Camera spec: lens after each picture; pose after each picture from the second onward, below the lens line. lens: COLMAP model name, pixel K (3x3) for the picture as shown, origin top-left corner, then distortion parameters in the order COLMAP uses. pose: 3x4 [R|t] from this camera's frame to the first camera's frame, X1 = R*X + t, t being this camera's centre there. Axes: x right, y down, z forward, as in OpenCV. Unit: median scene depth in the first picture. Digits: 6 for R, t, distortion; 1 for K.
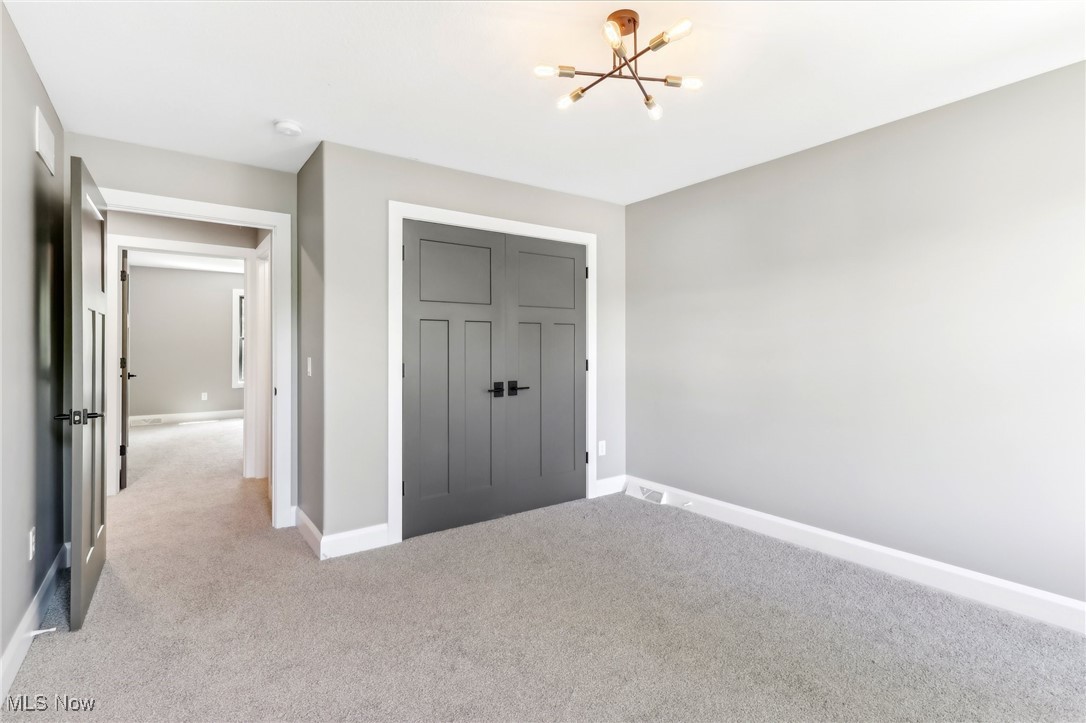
lens RADIAL K [[510.0, 0, 498.0], [0, 510.0, 348.6], [0, 0, 1]] dist [0.021454, 0.000172]
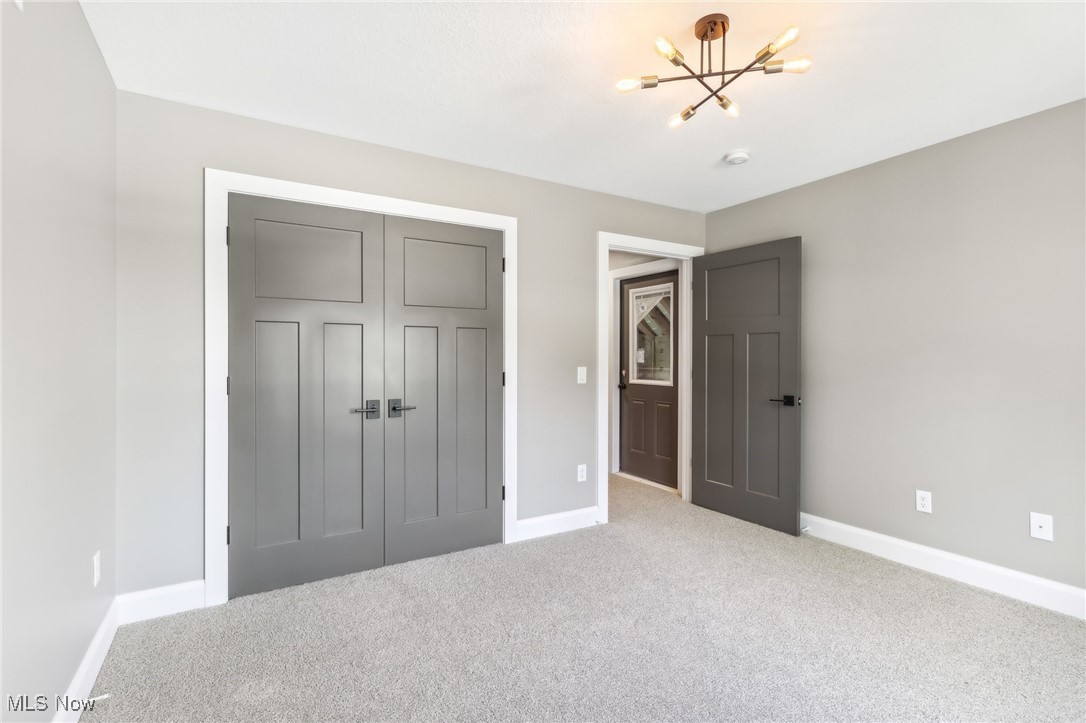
lens RADIAL K [[510.0, 0, 551.3], [0, 510.0, 363.5], [0, 0, 1]] dist [0.021454, 0.000172]
pose [[0.998452, 0.005348, -0.055370, 0.322224], [-0.004799, 0.999938, 0.010033, -0.001388], [0.055420, -0.009752, 0.998416, 0.213582]]
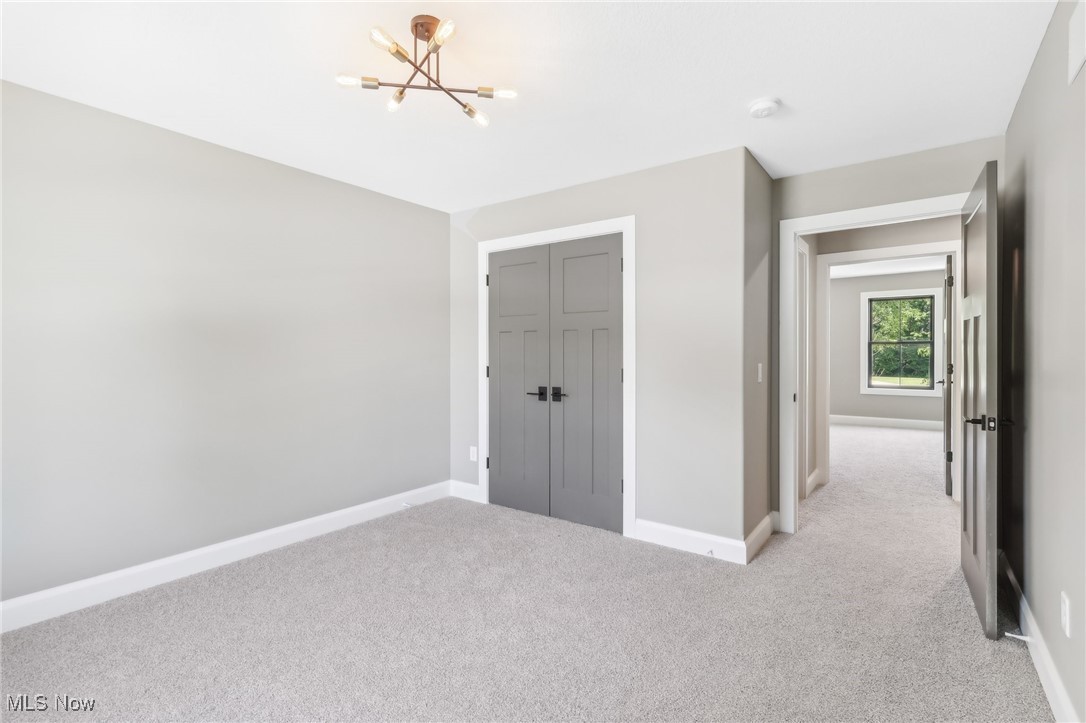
lens RADIAL K [[510.0, 0, 548.3], [0, 510.0, 351.2], [0, 0, 1]] dist [0.021454, 0.000172]
pose [[0.342084, 0.000845, -0.939669, 0.985421], [0.001714, 0.999997, 0.001523, -0.009387], [0.939668, -0.002132, 0.342082, 0.644235]]
